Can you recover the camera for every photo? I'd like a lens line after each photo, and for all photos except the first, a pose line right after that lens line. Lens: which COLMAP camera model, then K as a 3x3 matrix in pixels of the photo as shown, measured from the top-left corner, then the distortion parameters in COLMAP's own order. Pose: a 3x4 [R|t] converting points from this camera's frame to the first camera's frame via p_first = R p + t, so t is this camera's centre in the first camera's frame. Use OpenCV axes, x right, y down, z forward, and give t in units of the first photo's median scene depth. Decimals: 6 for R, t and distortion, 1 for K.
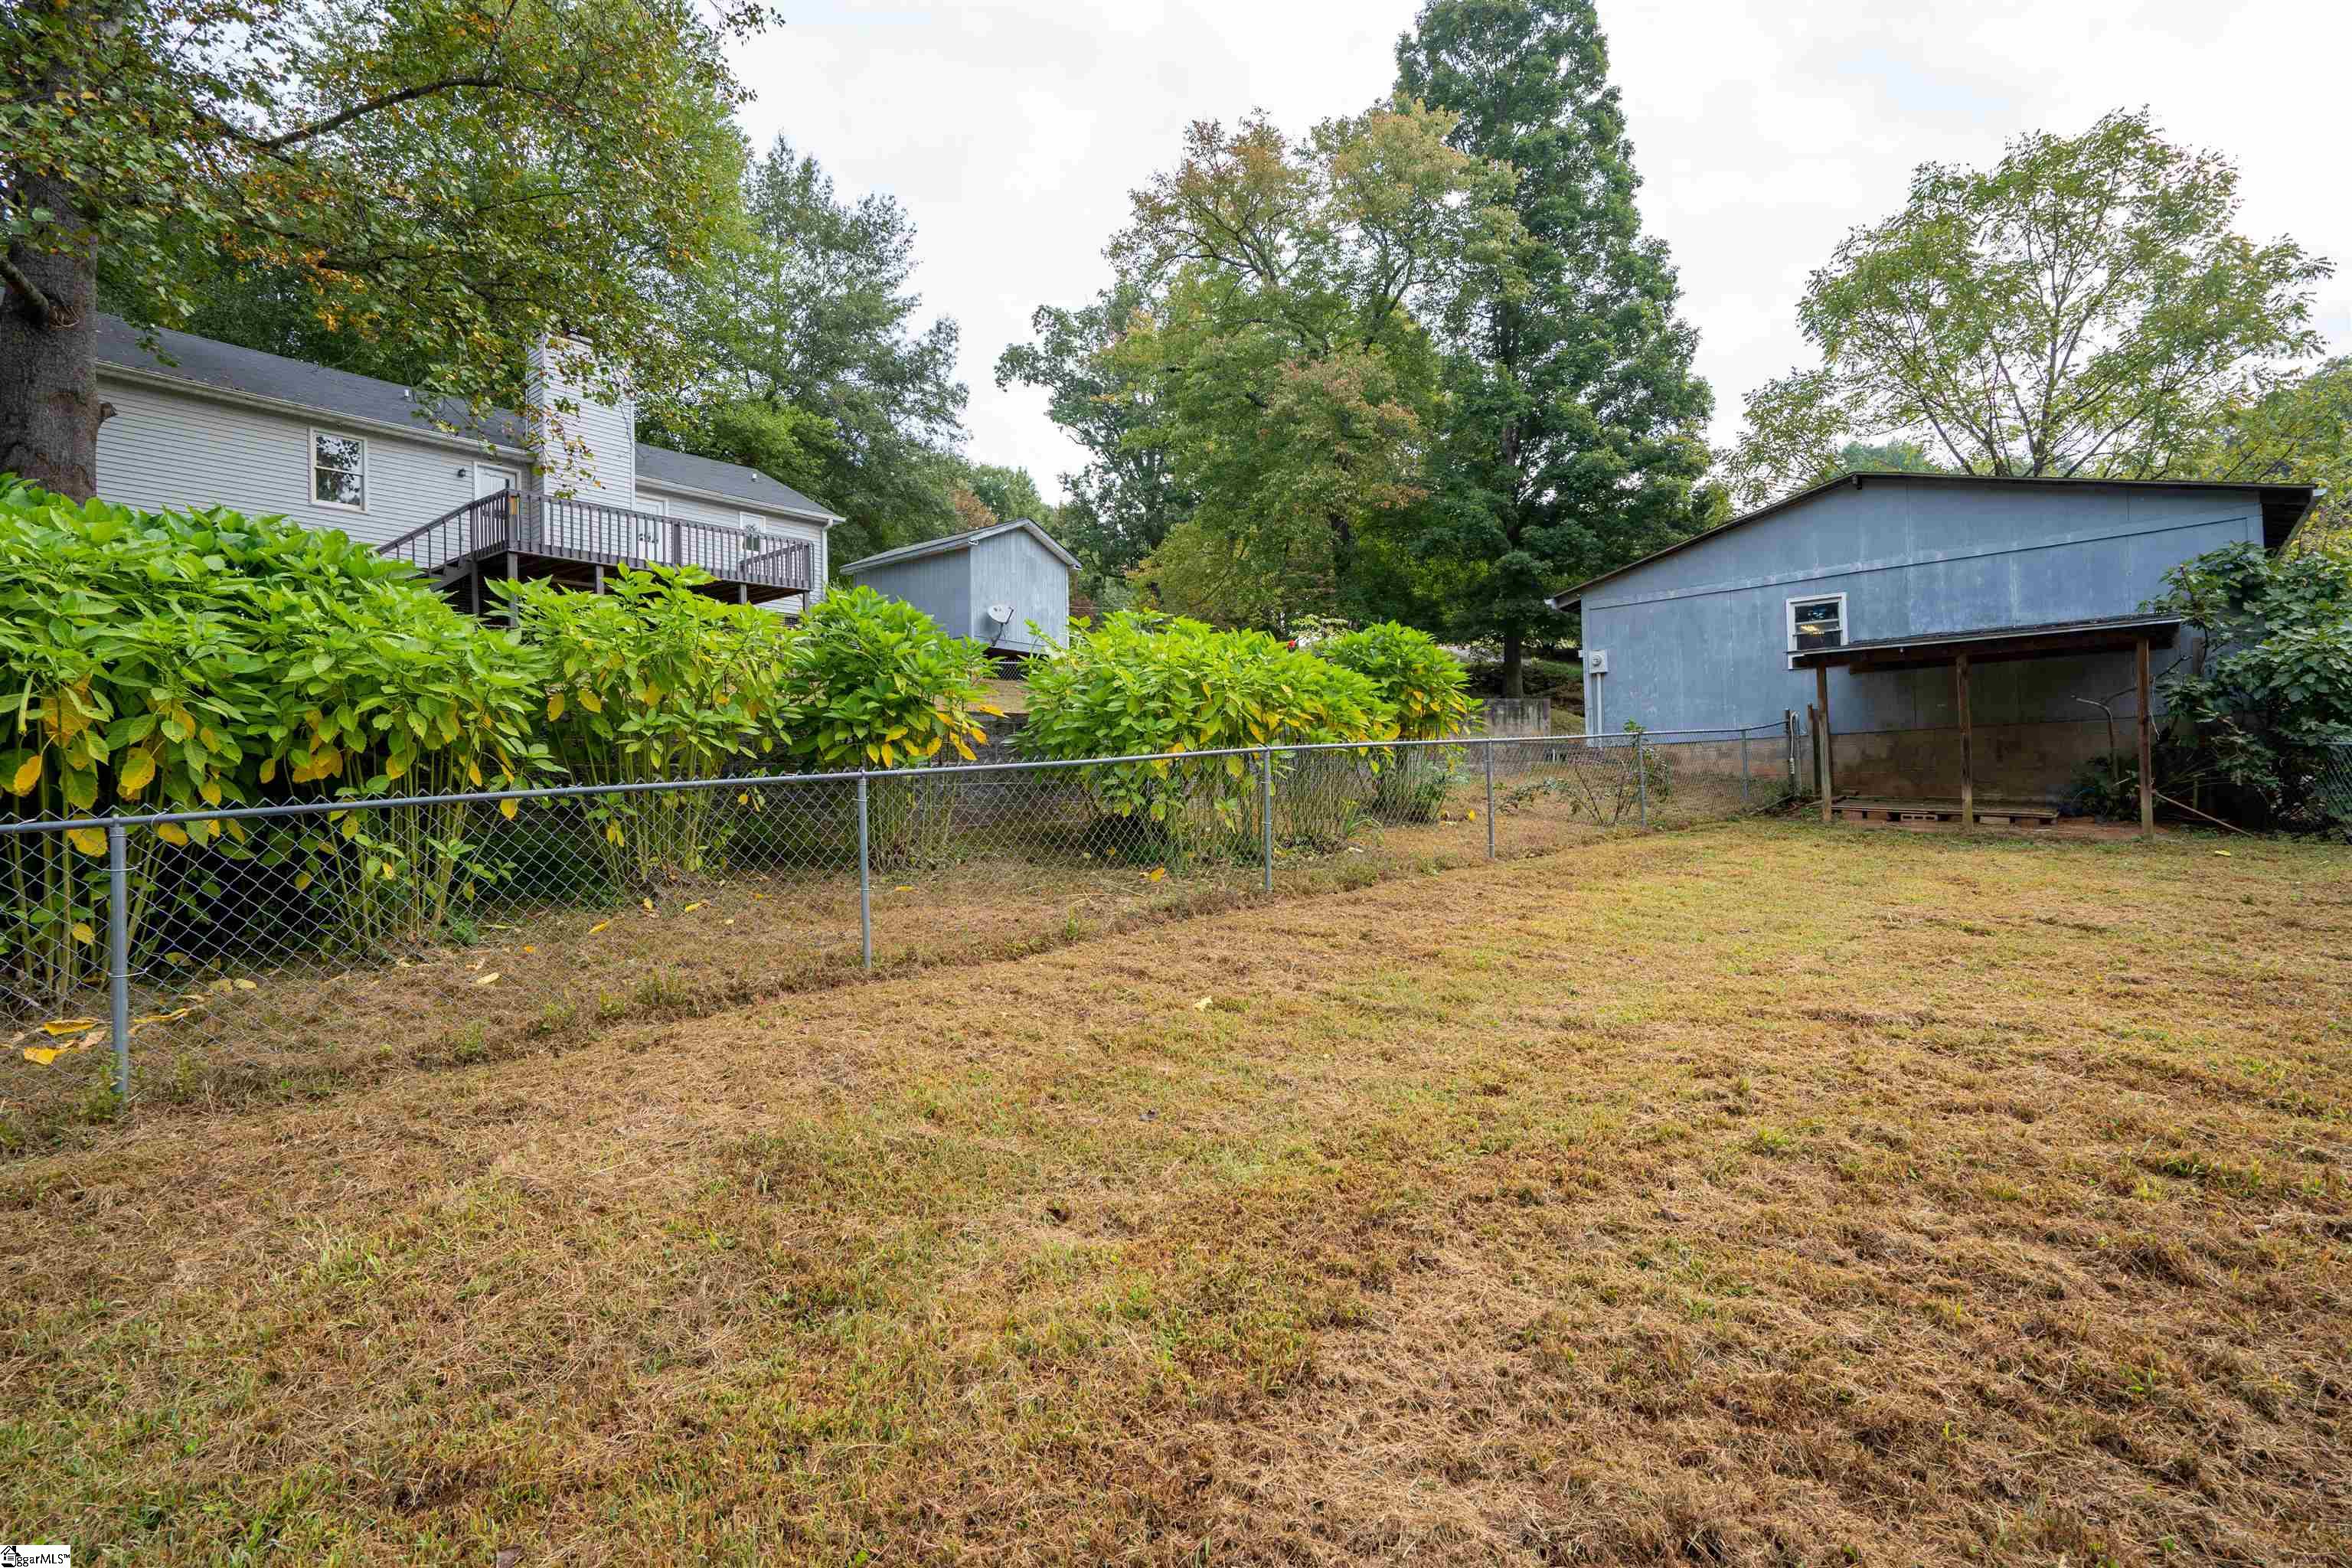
lens RADIAL K [[1083.6, 0, 1171.0], [0, 1083.6, 769.5], [0, 0, 1]] dist [-0.011443, 0.004984]
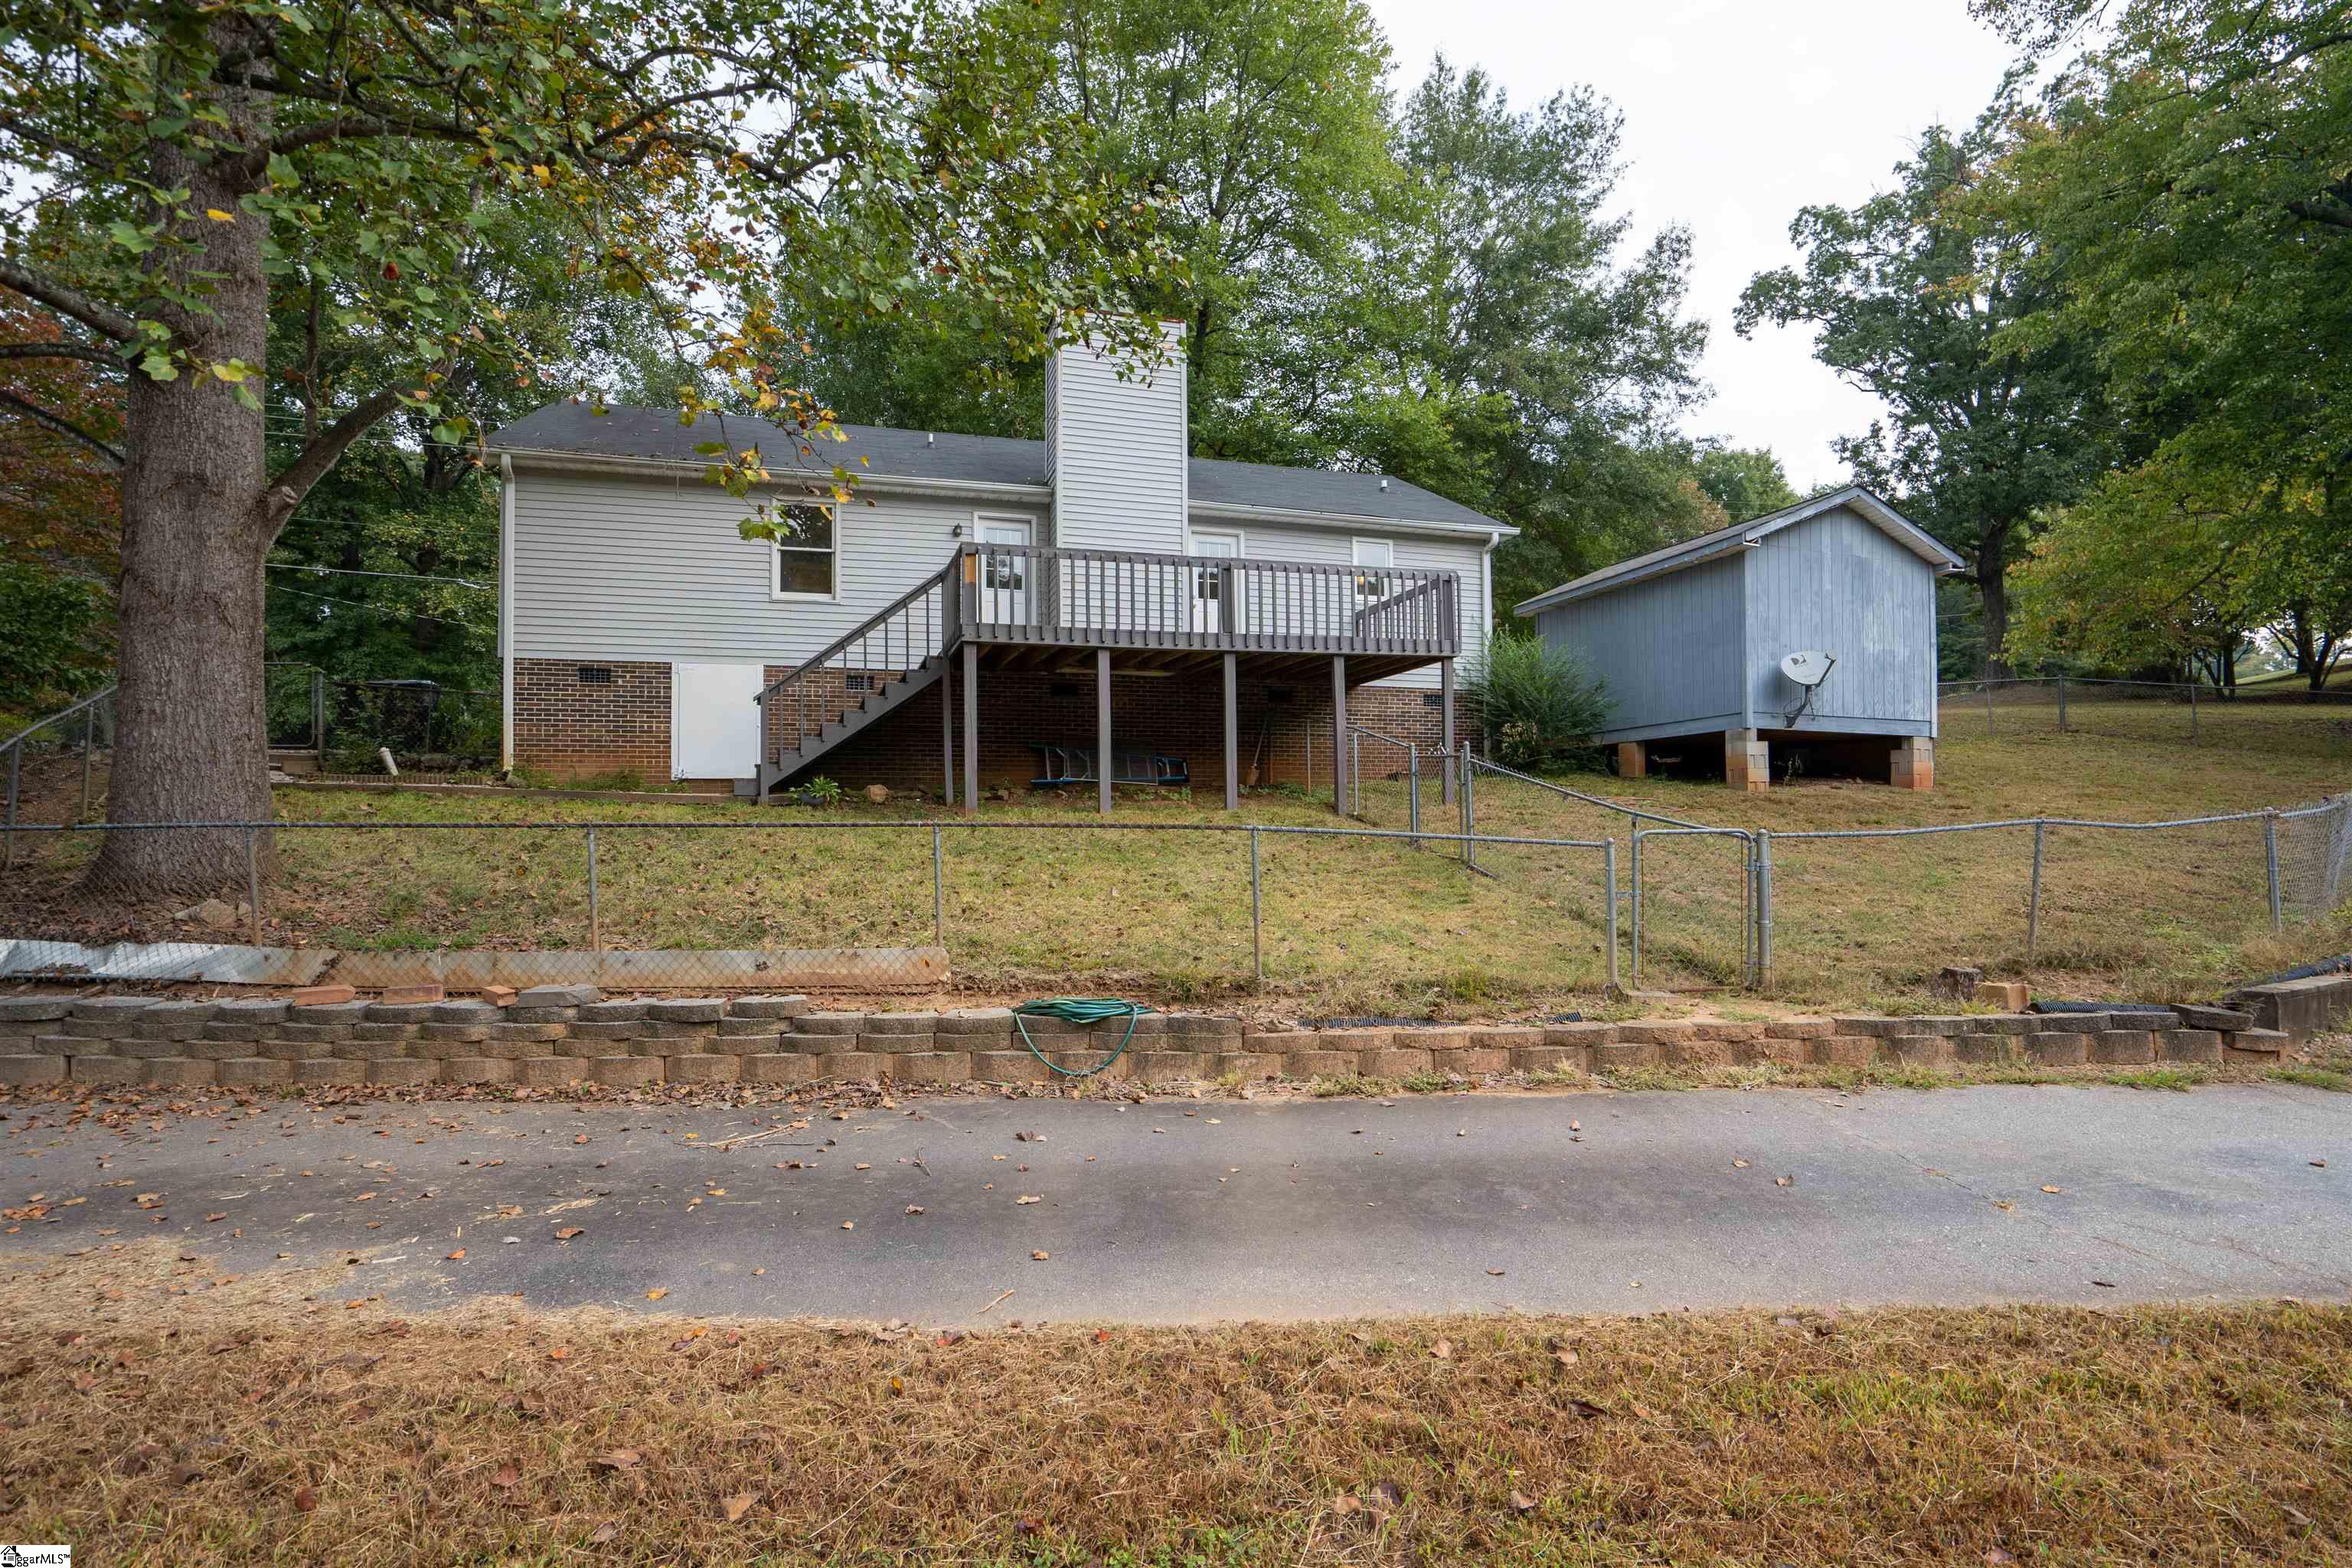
lens RADIAL K [[1083.6, 0, 1171.0], [0, 1083.6, 769.5], [0, 0, 1]] dist [-0.011443, 0.004984]
pose [[0.814759, -0.011960, -0.579677, -0.071252], [-0.004565, 0.999624, -0.027041, -0.051351], [0.579782, 0.024678, 0.814398, 0.255722]]
